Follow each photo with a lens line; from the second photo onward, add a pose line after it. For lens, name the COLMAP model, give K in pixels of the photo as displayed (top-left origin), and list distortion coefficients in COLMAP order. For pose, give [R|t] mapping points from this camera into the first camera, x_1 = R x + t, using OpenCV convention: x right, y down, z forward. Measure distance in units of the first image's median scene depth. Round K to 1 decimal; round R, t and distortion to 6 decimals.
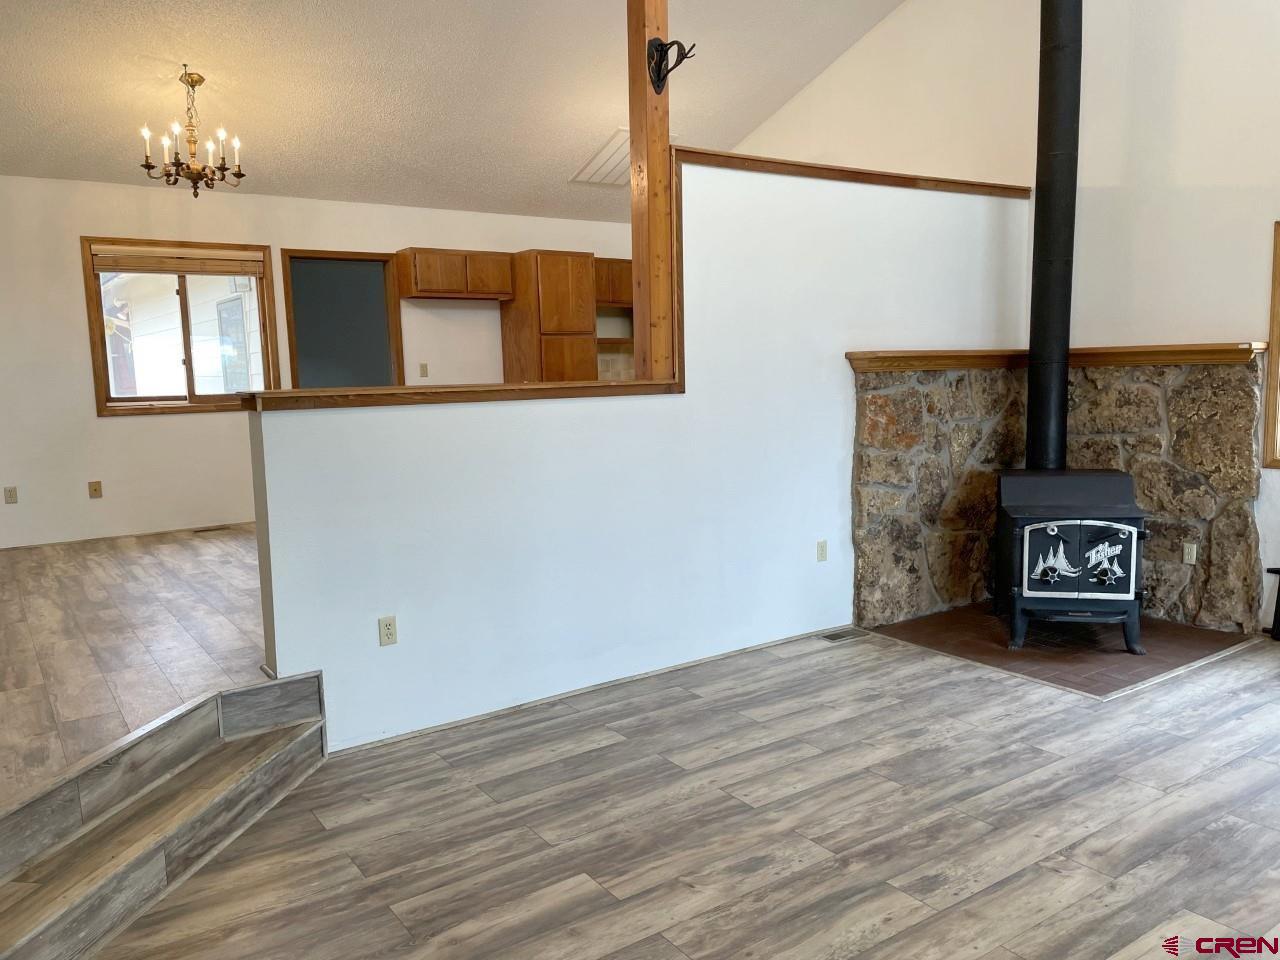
lens RADIAL K [[961.6, 0, 638.9], [0, 961.6, 489.5], [0, 0, 1]] dist [0.101688, -0.126247]
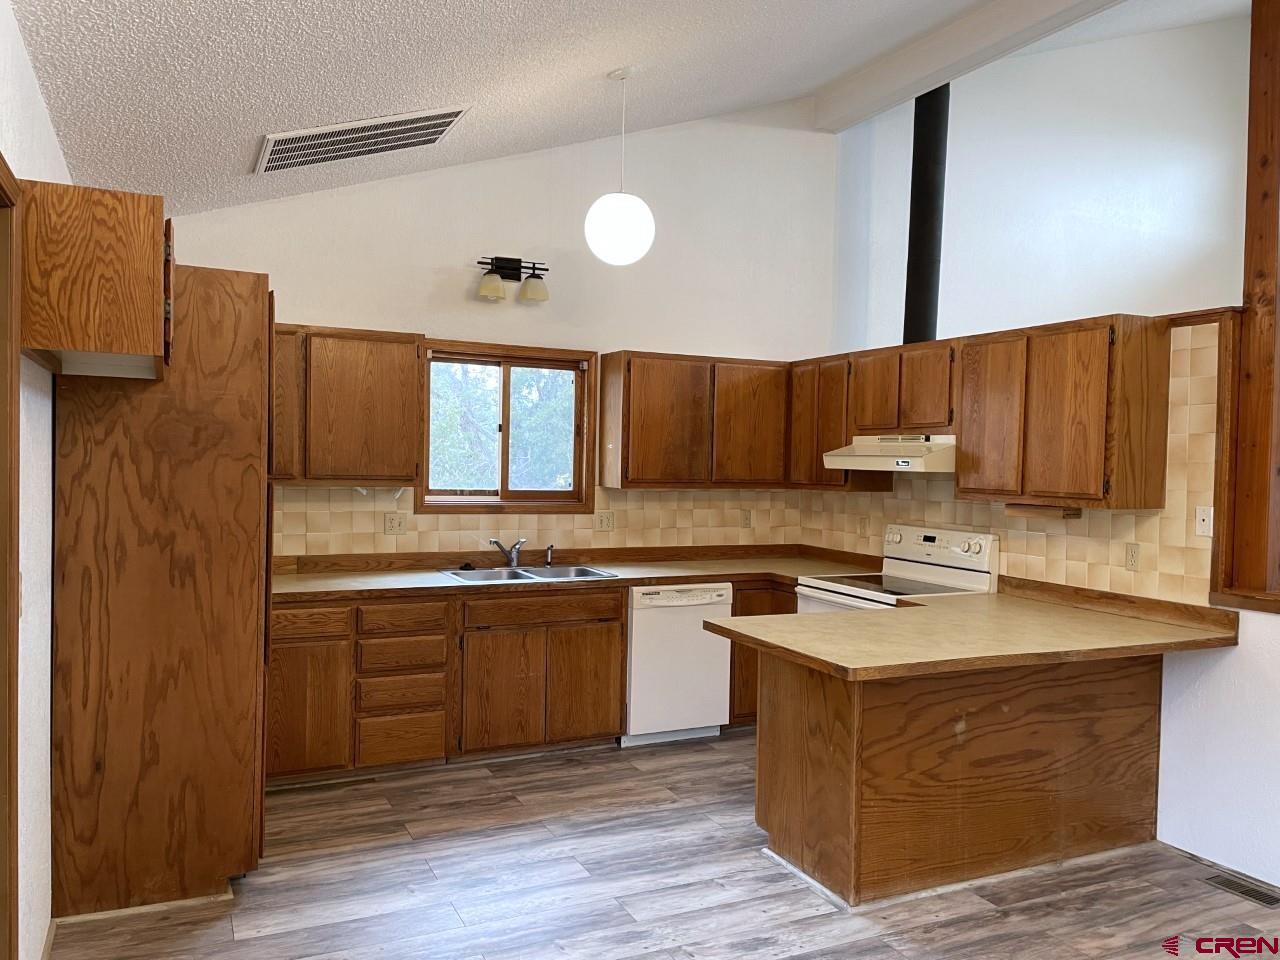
lens RADIAL K [[961.6, 0, 638.9], [0, 961.6, 489.5], [0, 0, 1]] dist [0.101688, -0.126247]
pose [[0.152953, 0.000308, 0.988233, -0.960566], [0.100536, 0.994807, -0.015871, -0.260557], [-0.983106, 0.101780, 0.152128, 1.527505]]
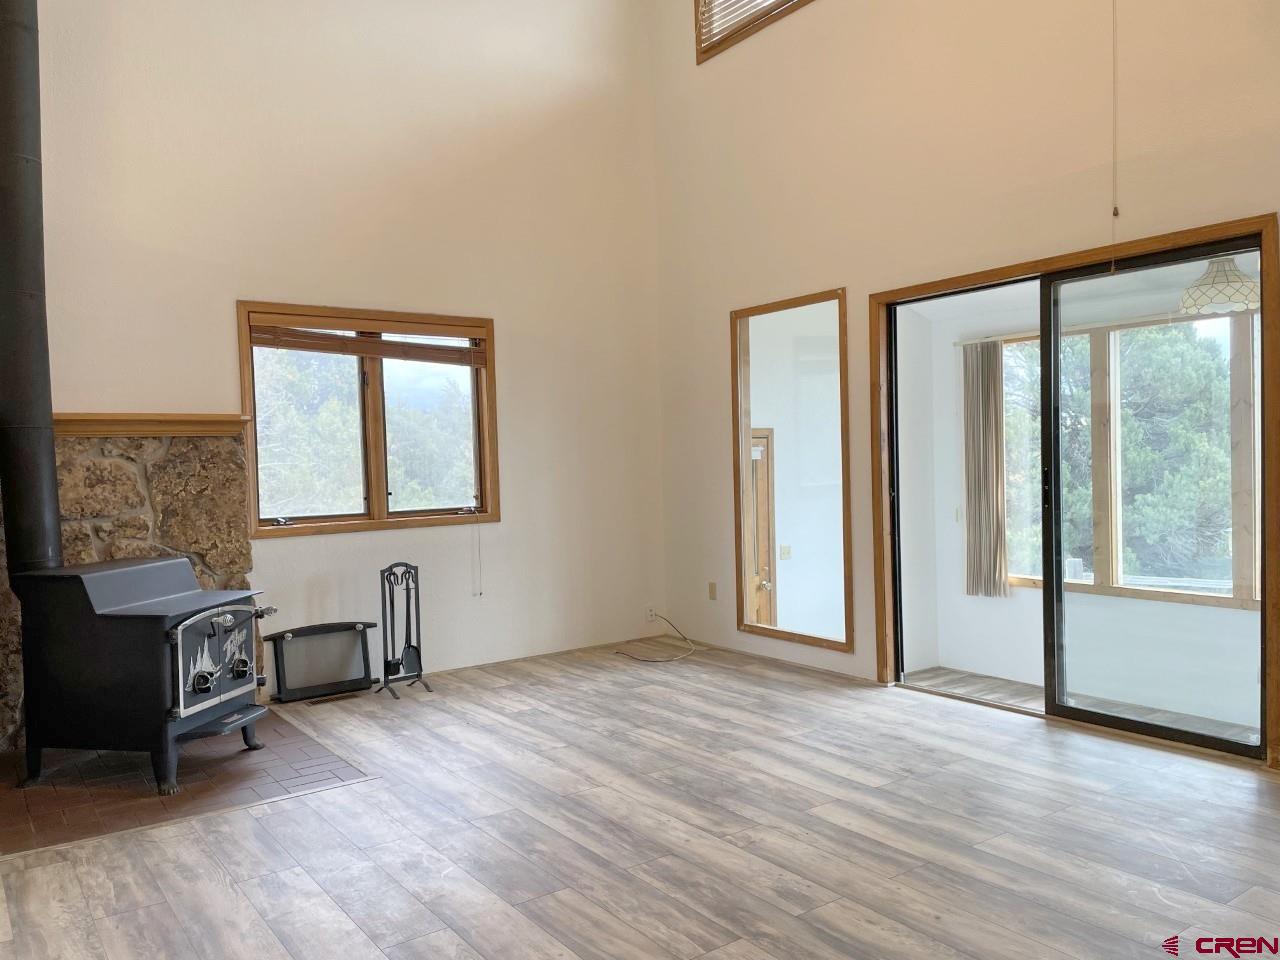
lens RADIAL K [[961.6, 0, 638.9], [0, 961.6, 489.5], [0, 0, 1]] dist [0.101688, -0.126247]
pose [[-0.018728, -0.005222, 0.999811, -0.461528], [0.155760, 0.987762, 0.008077, -0.022459], [-0.987617, 0.155882, -0.017685, 0.750454]]
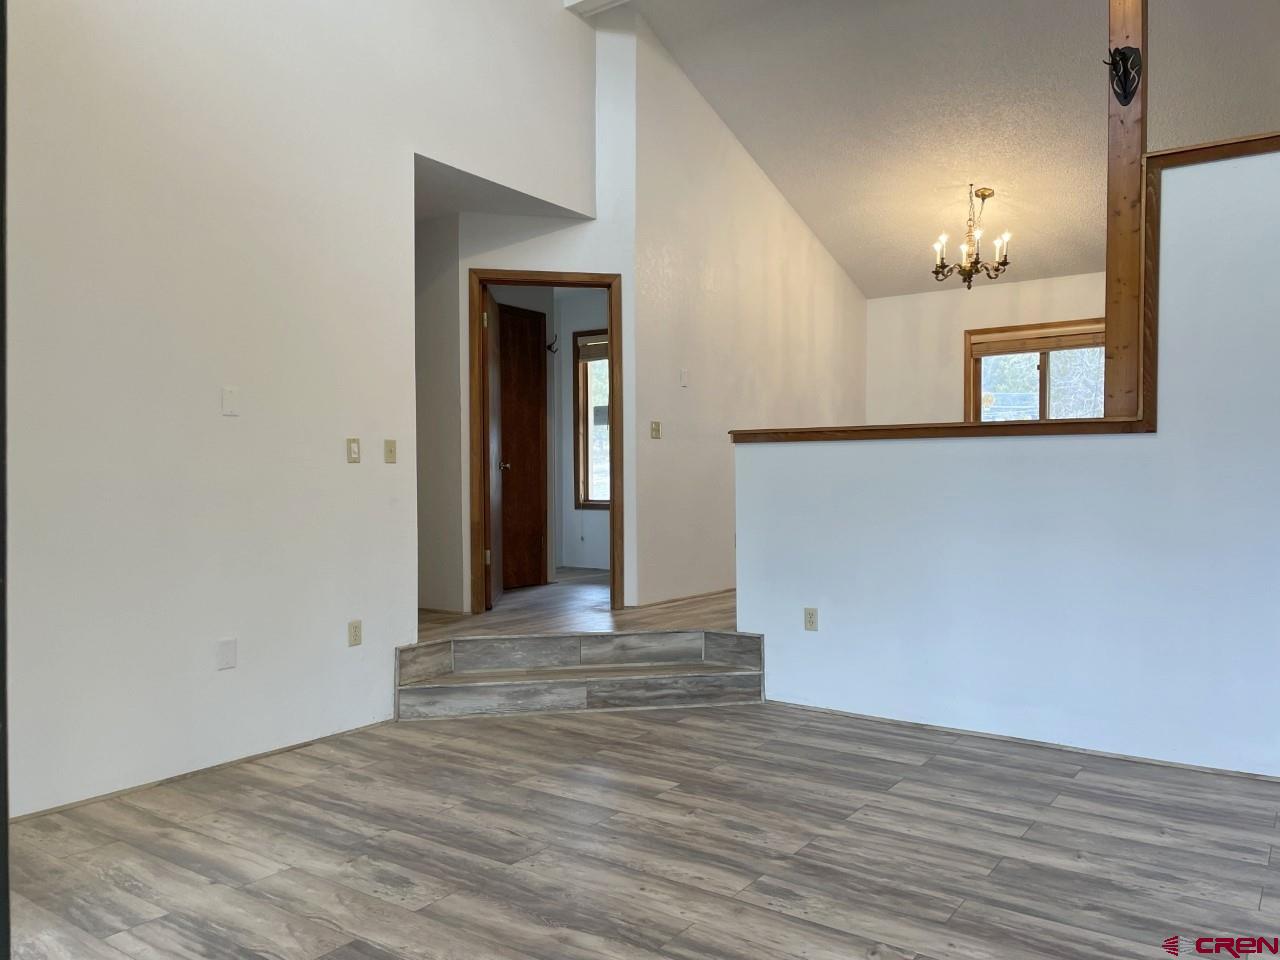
lens RADIAL K [[961.6, 0, 638.9], [0, 961.6, 489.5], [0, 0, 1]] dist [0.101688, -0.126247]
pose [[0.334191, 0.037386, -0.941764, 0.793111], [-0.126954, 0.991892, -0.005674, 0.013585], [0.933916, 0.121457, 0.336227, 0.327840]]
